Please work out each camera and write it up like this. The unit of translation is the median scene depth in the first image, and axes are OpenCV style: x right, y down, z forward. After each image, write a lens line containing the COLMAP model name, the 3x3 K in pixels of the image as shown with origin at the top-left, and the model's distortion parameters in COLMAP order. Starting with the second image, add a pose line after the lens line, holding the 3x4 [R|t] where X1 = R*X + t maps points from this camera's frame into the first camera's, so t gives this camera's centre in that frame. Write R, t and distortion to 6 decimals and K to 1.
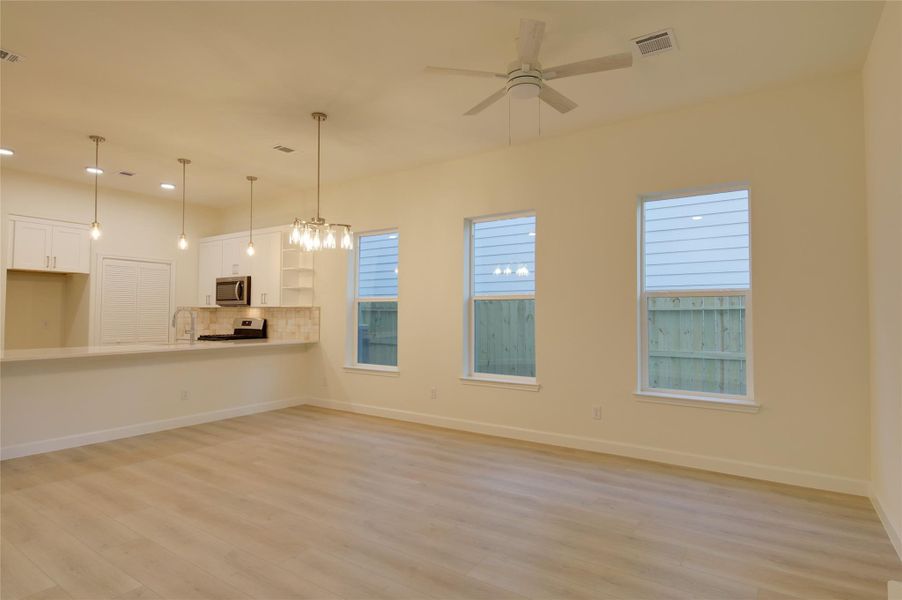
lens RADIAL K [[465.3, 0, 447.2], [0, 465.3, 304.7], [0, 0, 1]] dist [0.003273, -0.000086]
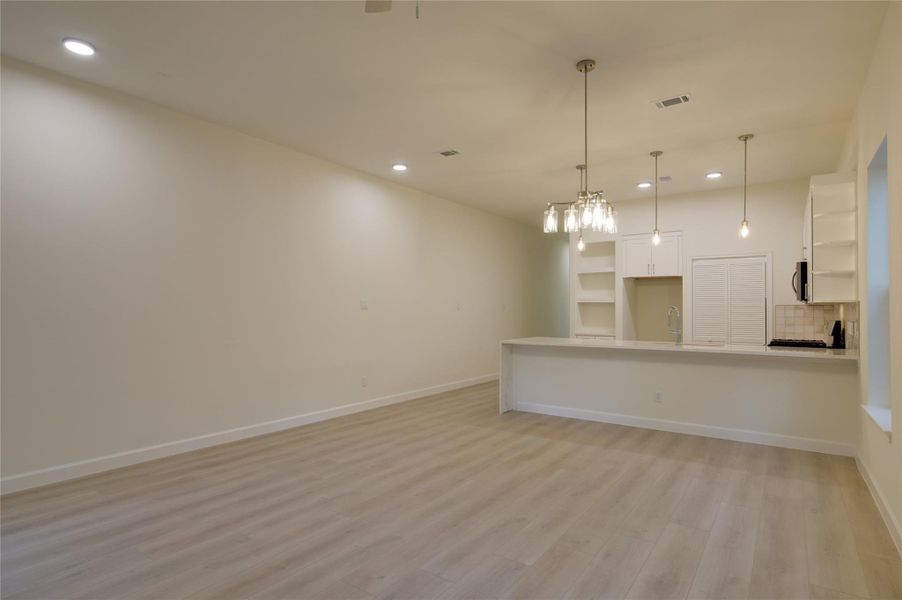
lens RADIAL K [[465.3, 0, 447.2], [0, 465.3, 304.7], [0, 0, 1]] dist [0.003273, -0.000086]
pose [[0.025057, -0.014454, -0.999582, 0.464109], [0.015290, 0.999784, -0.014073, 0.013562], [0.999569, -0.014931, 0.025273, 0.659443]]
